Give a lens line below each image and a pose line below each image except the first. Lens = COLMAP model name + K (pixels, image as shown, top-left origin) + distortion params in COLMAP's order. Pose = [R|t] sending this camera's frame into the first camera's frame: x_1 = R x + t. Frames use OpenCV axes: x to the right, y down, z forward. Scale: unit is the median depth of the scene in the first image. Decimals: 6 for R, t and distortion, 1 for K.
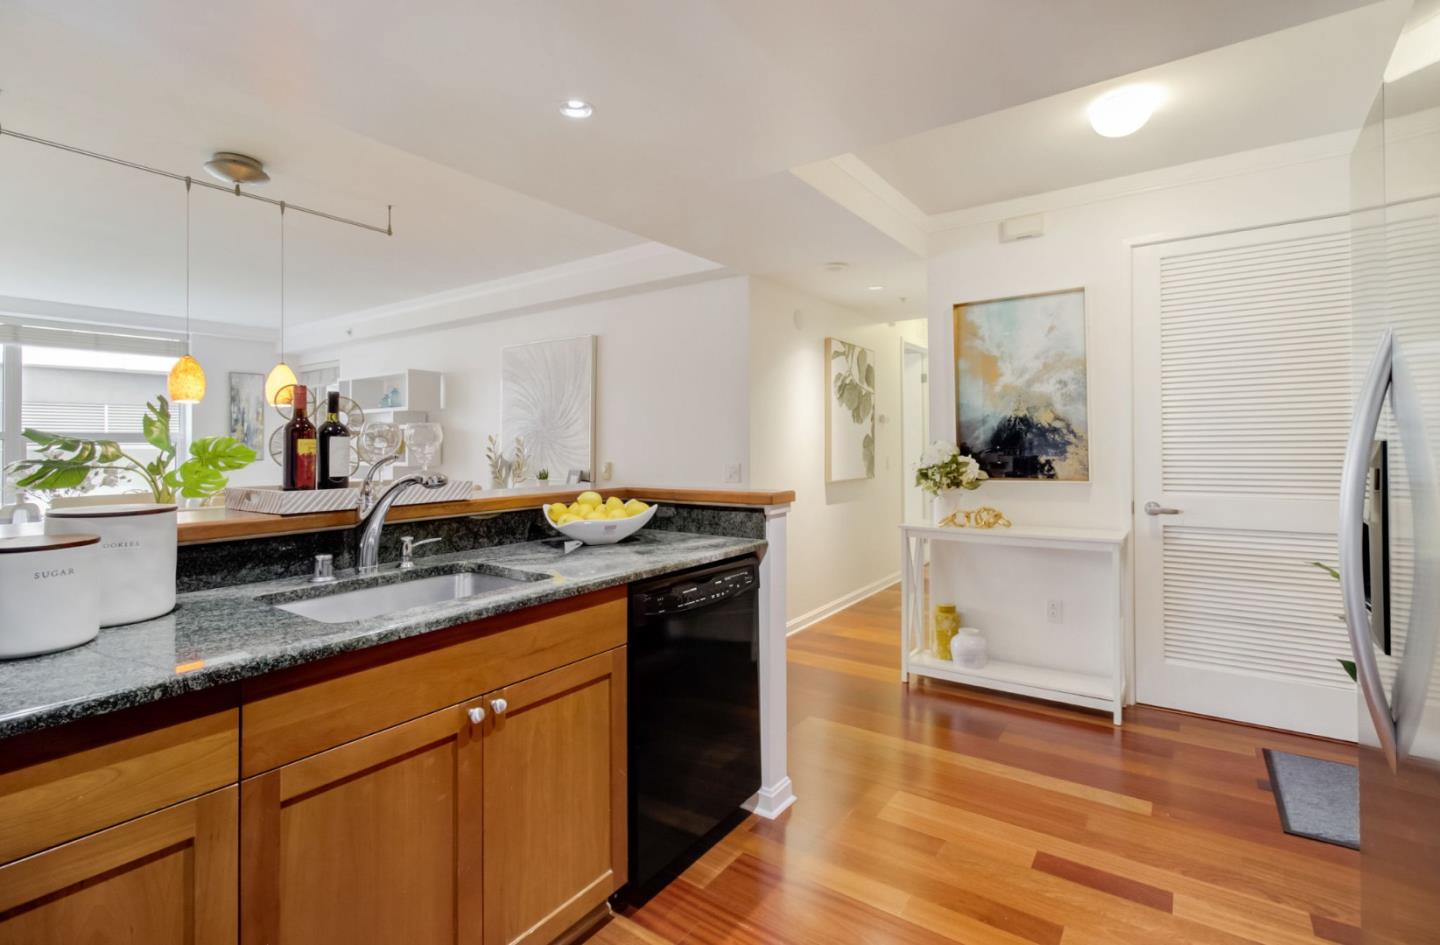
lens RADIAL K [[662.3, 0, 735.6], [0, 662.3, 429.5], [0, 0, 1]] dist [-0.008355, 0.004333]
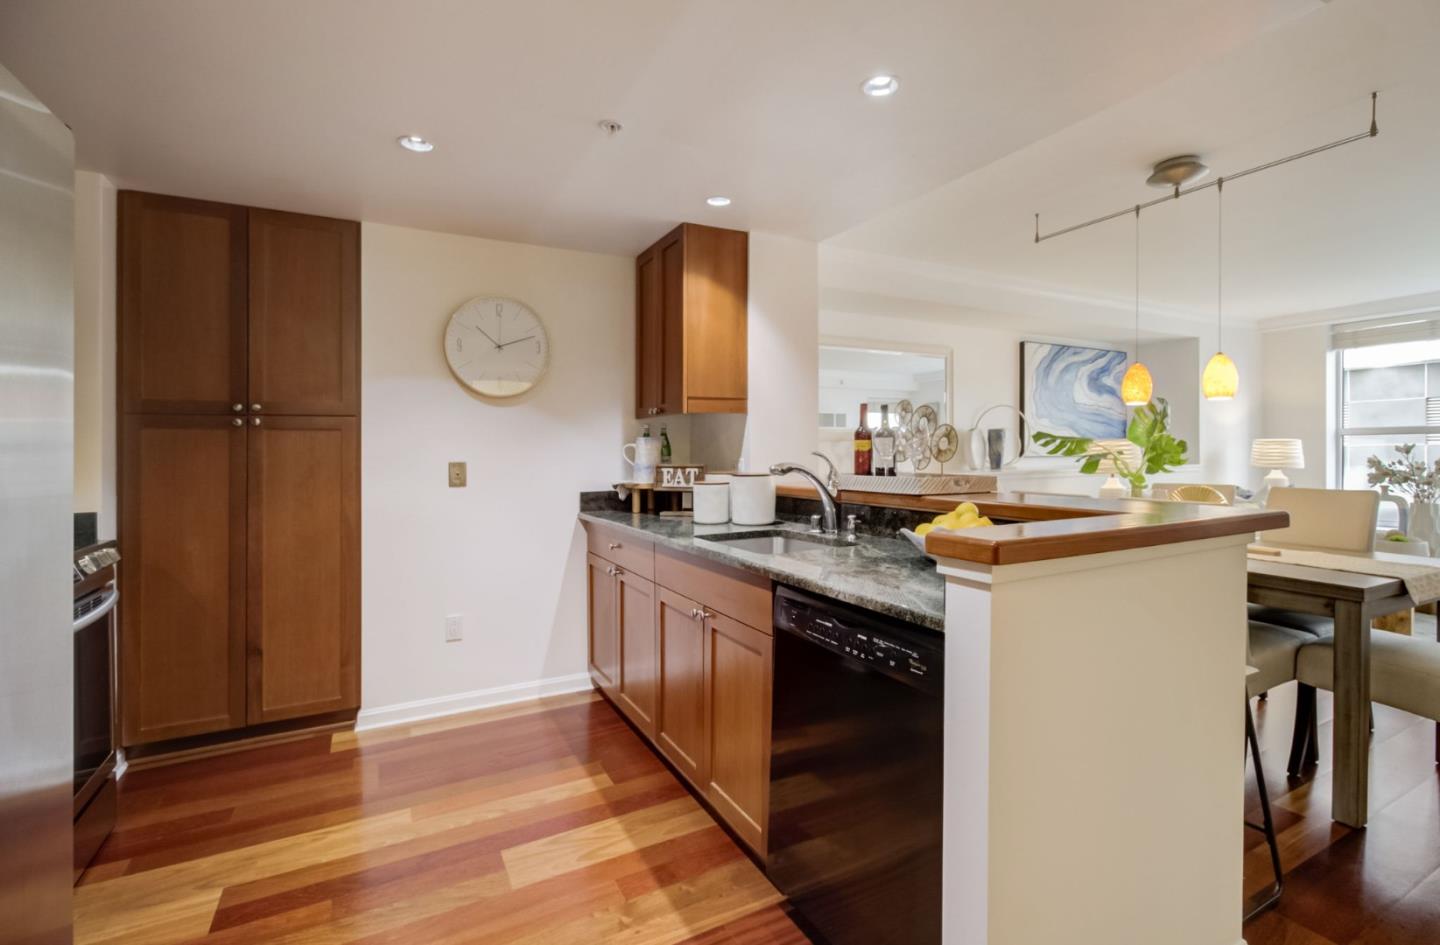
lens RADIAL K [[662.3, 0, 731.6], [0, 662.3, 433.9], [0, 0, 1]] dist [-0.008355, 0.004333]
pose [[-0.455330, -0.012852, -0.890230, 0.411952], [0.029169, 0.999144, -0.029343, 0.018298], [0.889845, -0.039328, -0.454565, 0.740561]]
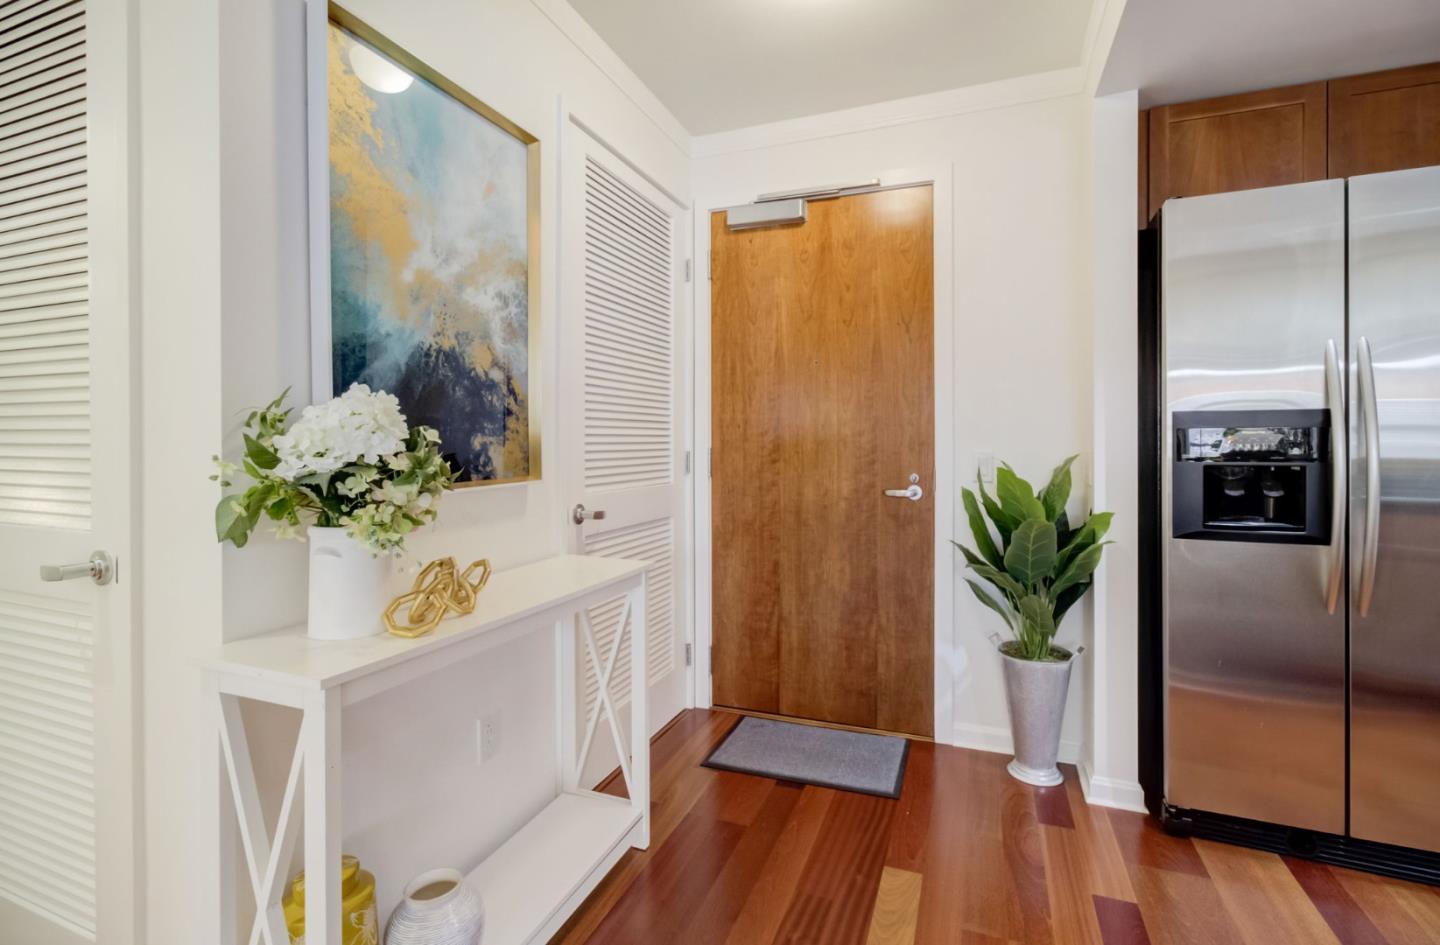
lens RADIAL K [[662.3, 0, 733.7], [0, 662.3, 441.2], [0, 0, 1]] dist [-0.008355, 0.004333]
pose [[-0.240293, 0.010315, 0.970646, -0.064096], [-0.018267, 0.999718, -0.015146, 0.048500], [-0.970529, -0.021371, -0.240036, 0.938810]]
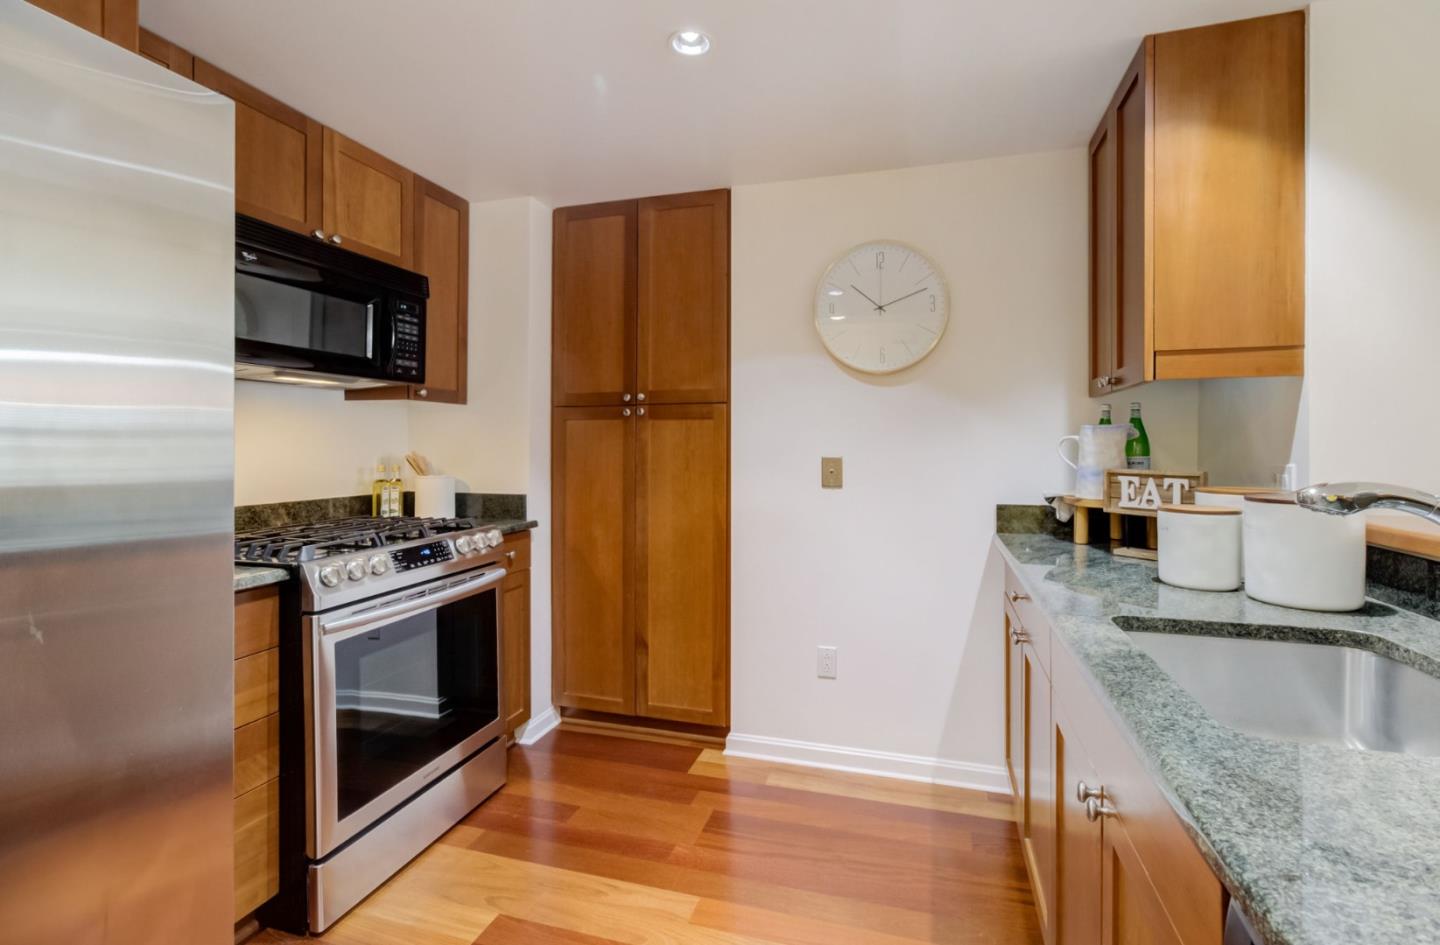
lens RADIAL K [[662.3, 0, 738.0], [0, 662.3, 434.7], [0, 0, 1]] dist [-0.008355, 0.004333]
pose [[-0.949913, -0.001803, -0.312509, 0.087216], [0.008555, 0.999459, -0.031769, 0.016667], [0.312398, -0.032852, -0.949383, 0.650528]]
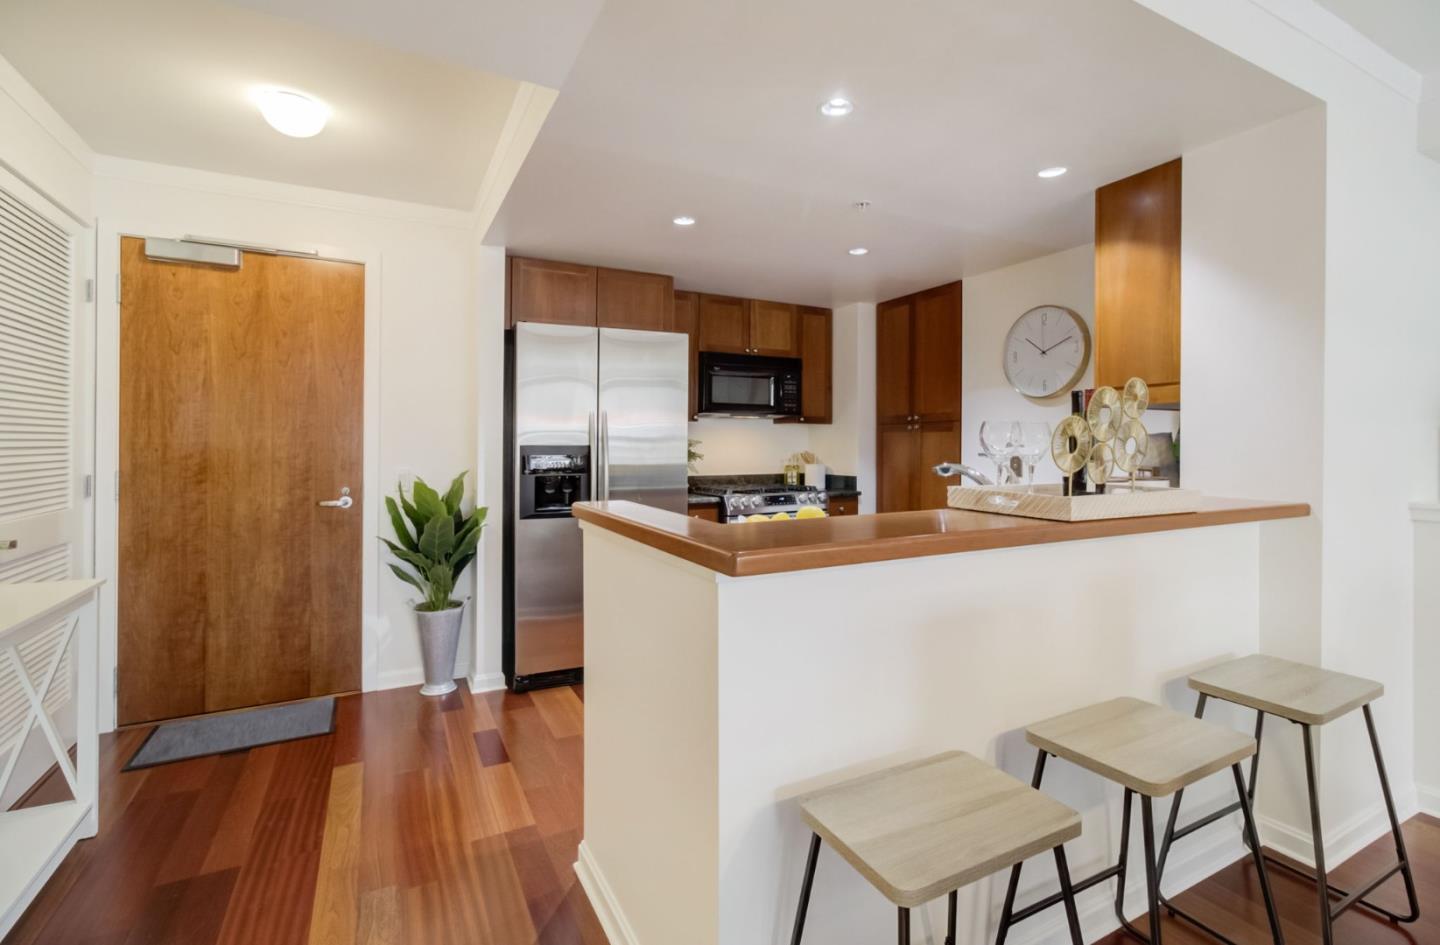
lens RADIAL K [[662.3, 0, 740.0], [0, 662.3, 433.4], [0, 0, 1]] dist [-0.008355, 0.004333]
pose [[-0.892853, 0.012254, 0.450182, -0.336846], [-0.004460, 0.999340, -0.036047, 0.023342], [-0.450327, -0.034193, -0.892209, 1.166453]]
